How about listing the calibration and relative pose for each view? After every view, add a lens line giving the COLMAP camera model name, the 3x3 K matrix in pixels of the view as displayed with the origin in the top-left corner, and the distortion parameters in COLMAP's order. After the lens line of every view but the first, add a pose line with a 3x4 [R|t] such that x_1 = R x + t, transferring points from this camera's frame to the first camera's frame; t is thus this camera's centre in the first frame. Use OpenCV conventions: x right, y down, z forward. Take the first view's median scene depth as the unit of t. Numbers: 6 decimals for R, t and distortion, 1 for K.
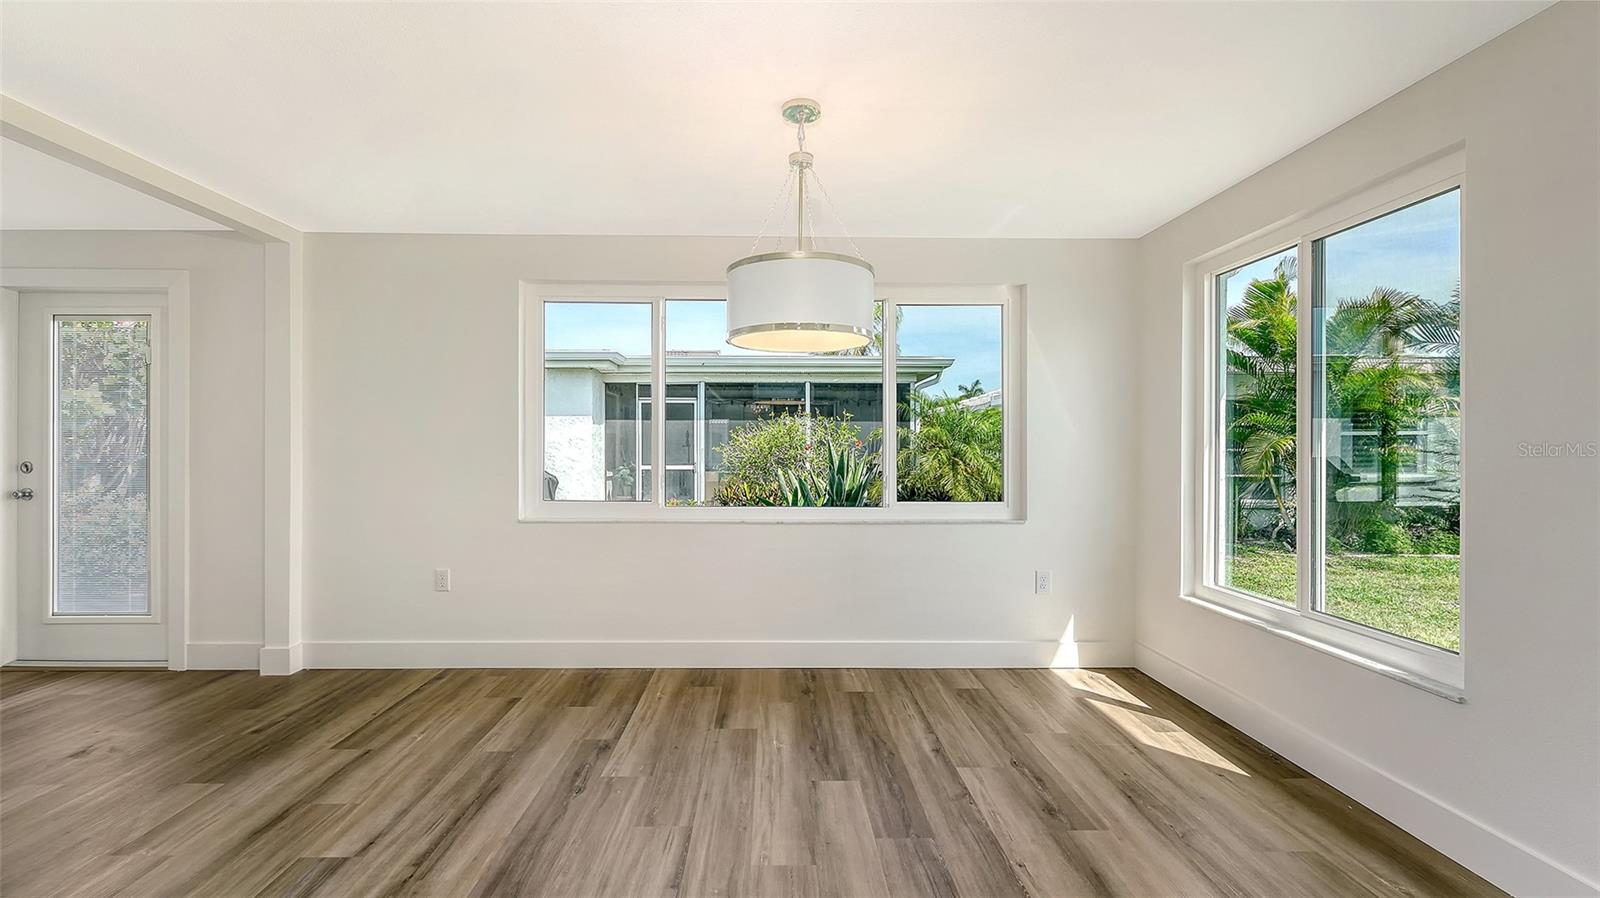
lens RADIAL K [[672.5, 0, 802.5], [0, 672.5, 444.6], [0, 0, 1]] dist [-0.004029, -0.000243]
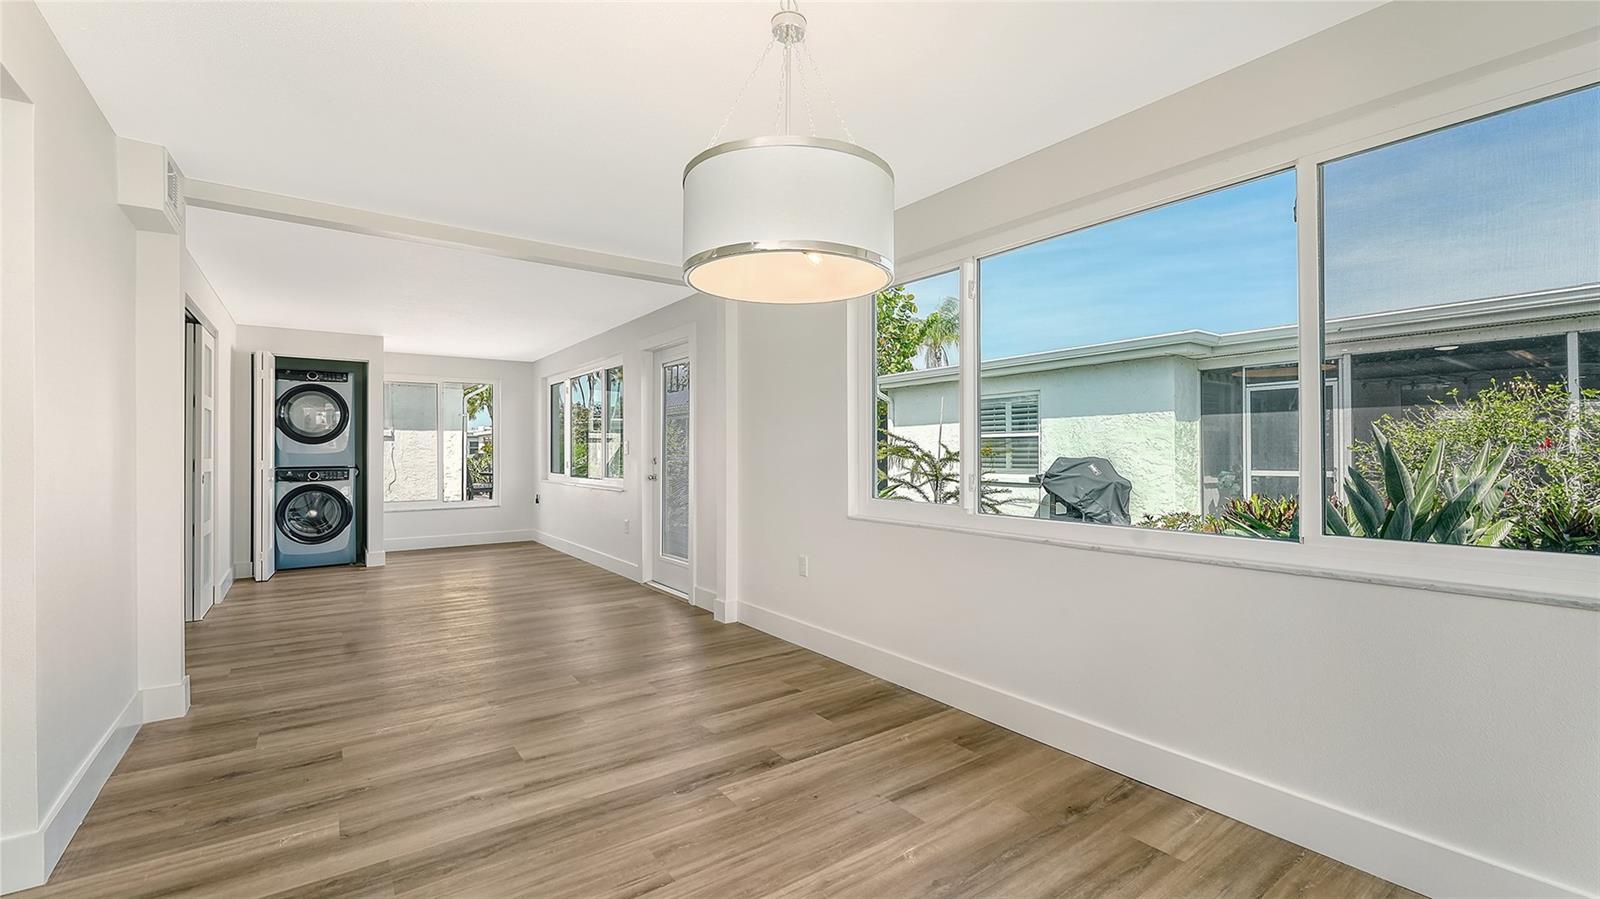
lens RADIAL K [[672.5, 0, 804.2], [0, 672.5, 447.9], [0, 0, 1]] dist [-0.004029, -0.000243]
pose [[0.561091, -0.011207, -0.827678, 0.380720], [0.009045, 0.999932, -0.007408, 0.018957], [0.827705, -0.003330, 0.561154, 0.399747]]
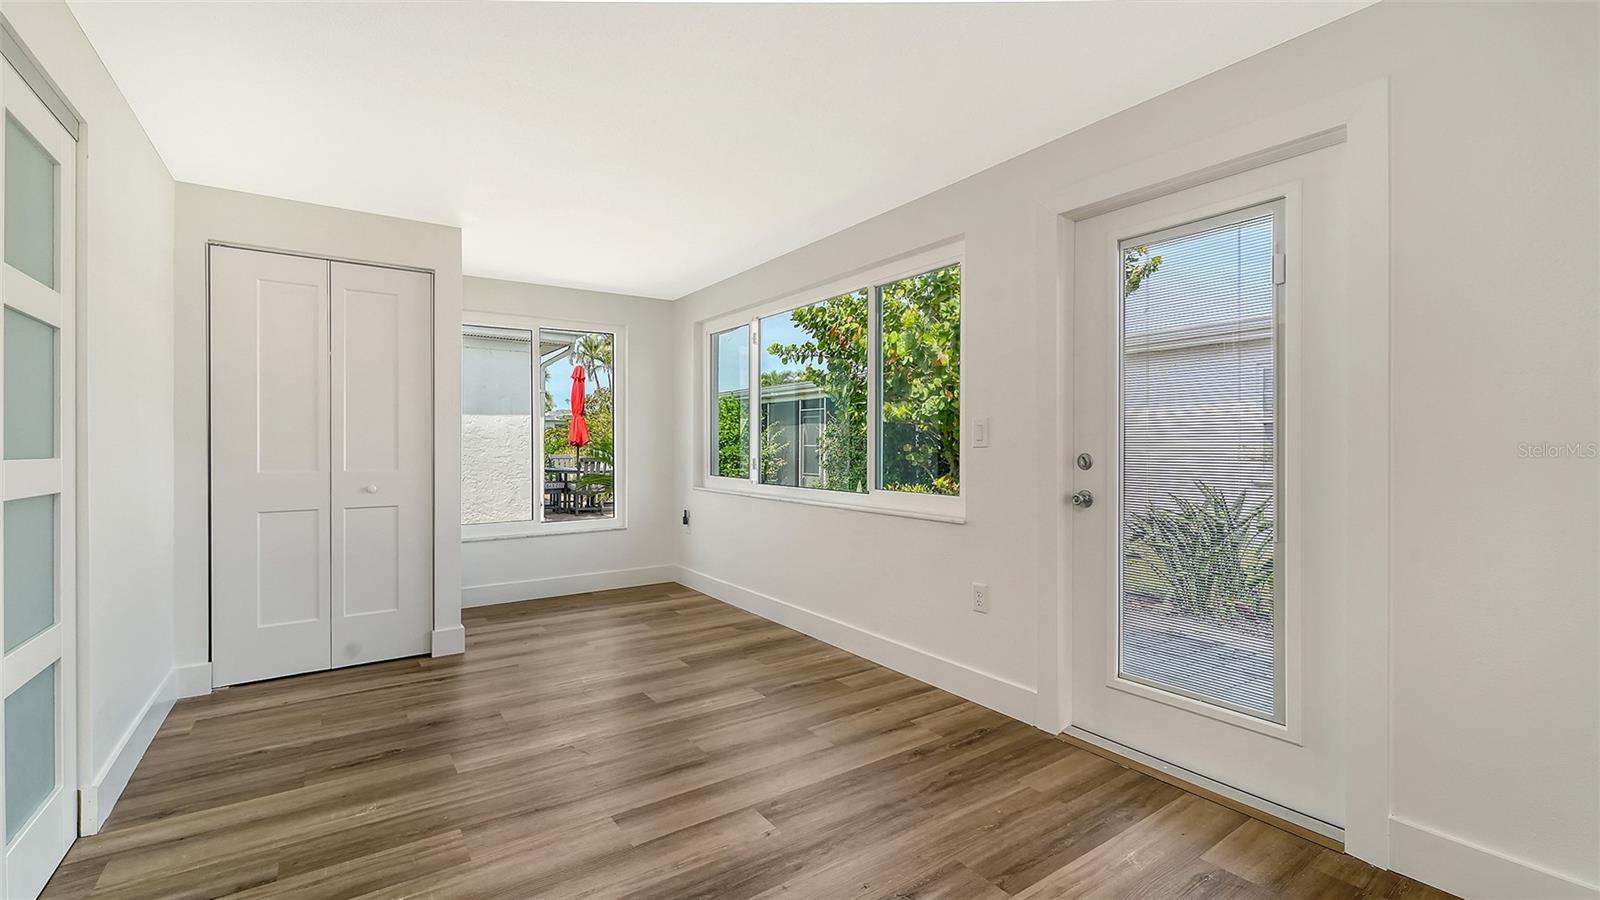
lens RADIAL K [[672.5, 0, 797.7], [0, 672.5, 444.8], [0, 0, 1]] dist [-0.004029, -0.000243]
pose [[0.543469, -0.004689, -0.839416, -0.736350], [0.007582, 0.999971, -0.000677, 0.014129], [0.839395, -0.005996, 0.543489, 0.356653]]
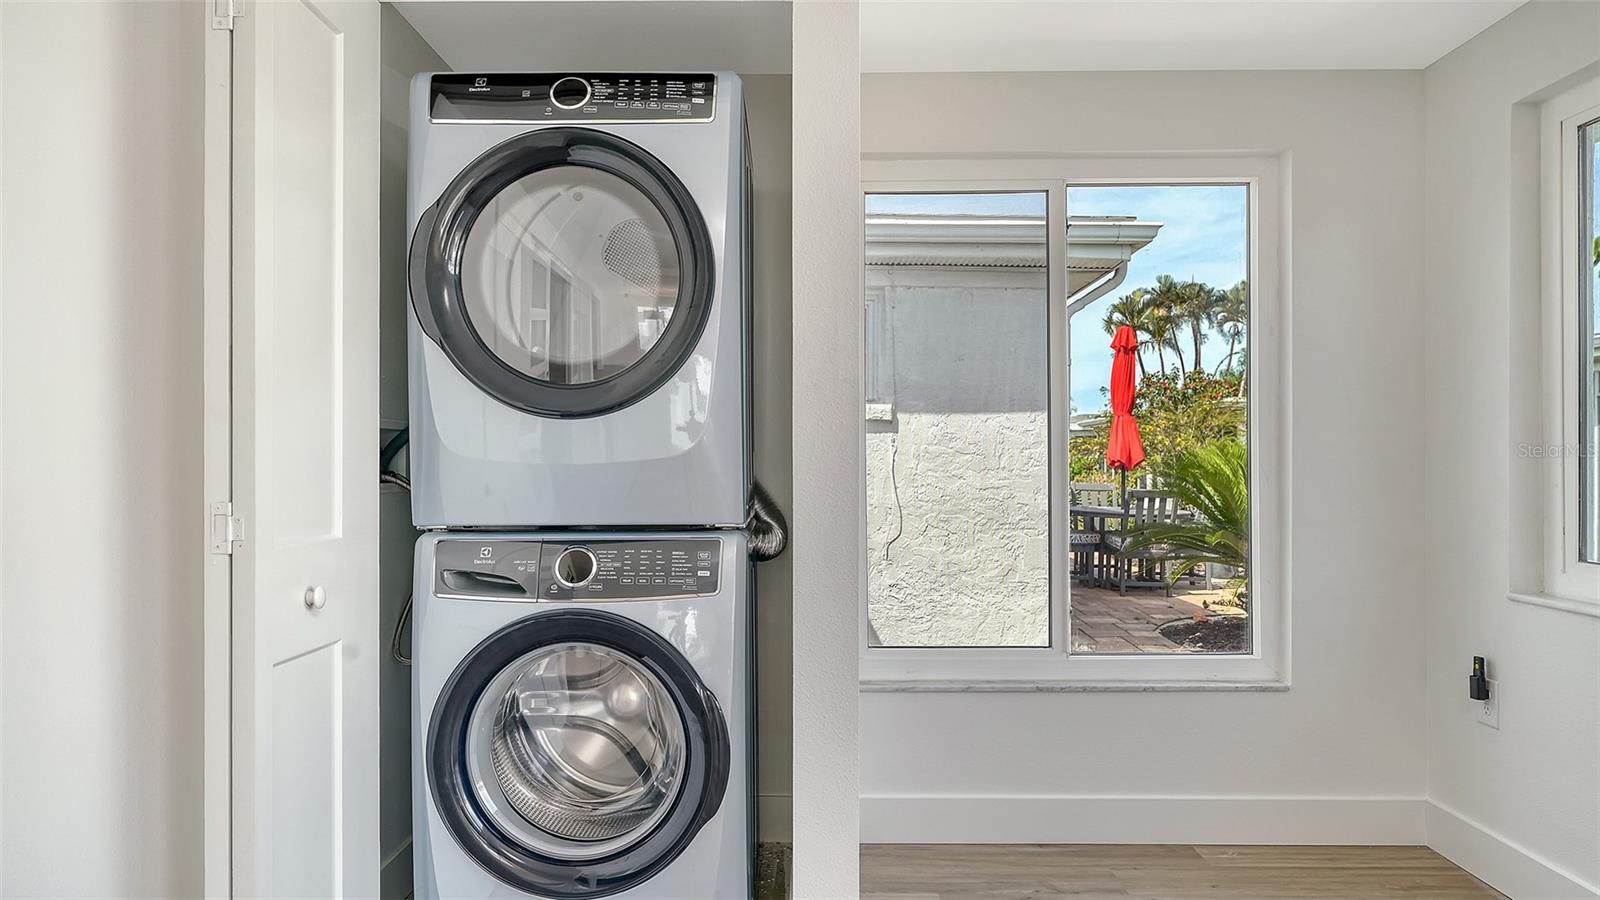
lens RADIAL K [[976.0, 0, 811.0], [0, 976.0, 451.6], [0, 0, 1]] dist [-0.003895, -0.001167]
pose [[-0.033766, -0.019542, -0.999239, -1.358490], [0.002627, 0.999804, -0.019641, 0.013606], [0.999426, -0.003288, -0.033708, 0.473607]]
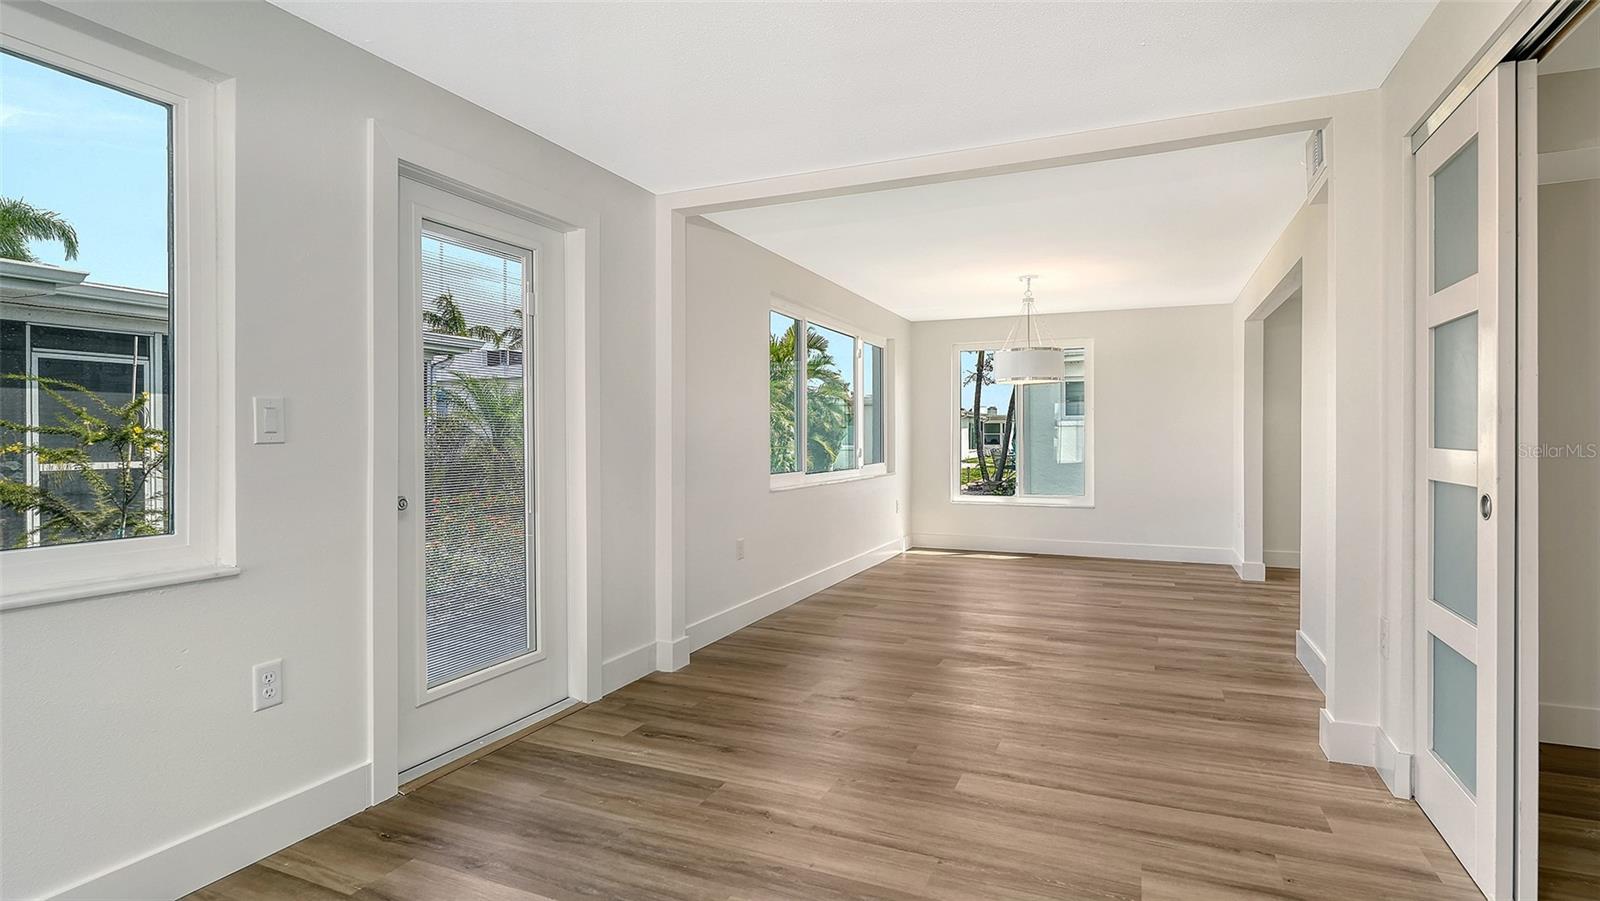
lens RADIAL K [[784.7, 0, 790.7], [0, 784.7, 440.0], [0, 0, 1]] dist [-0.001370, -0.000651]
pose [[0.438432, -0.009820, 0.898711, -1.684253], [0.001281, 0.999946, 0.010301, 0.010358], [-0.898763, -0.003365, 0.438421, 0.369408]]
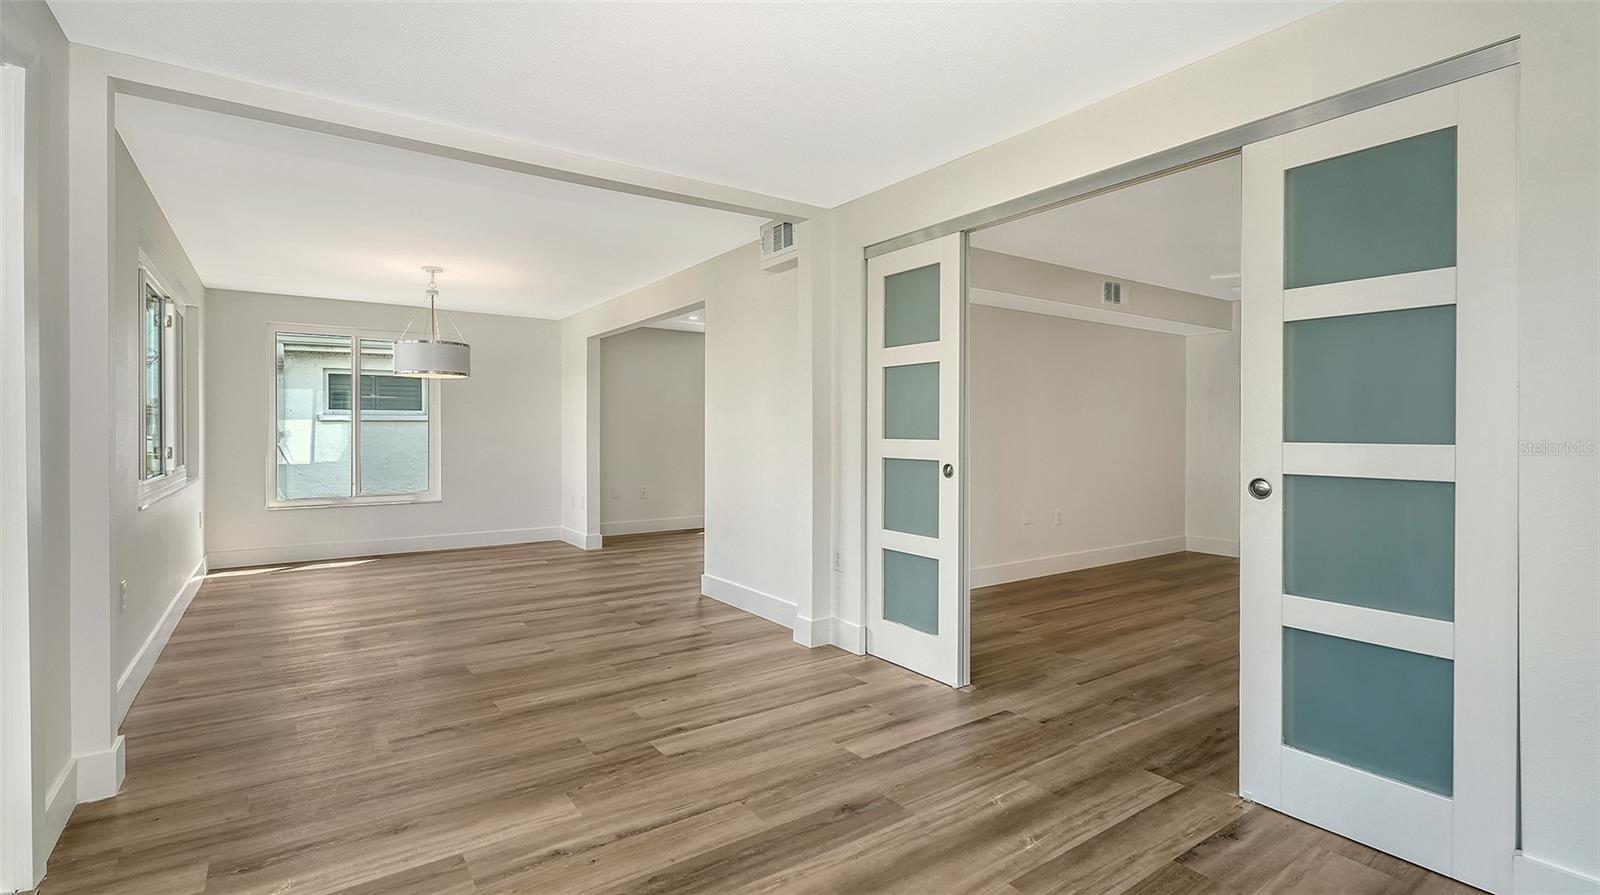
lens RADIAL K [[737.7, 0, 802.3], [0, 737.7, 423.9], [0, 0, 1]] dist [0.001481, -0.002281]
pose [[-0.545038, 0.003178, 0.838405, -1.670078], [-0.006161, 0.999951, -0.007796, 0.012217], [-0.838389, -0.009414, -0.544992, 0.834983]]
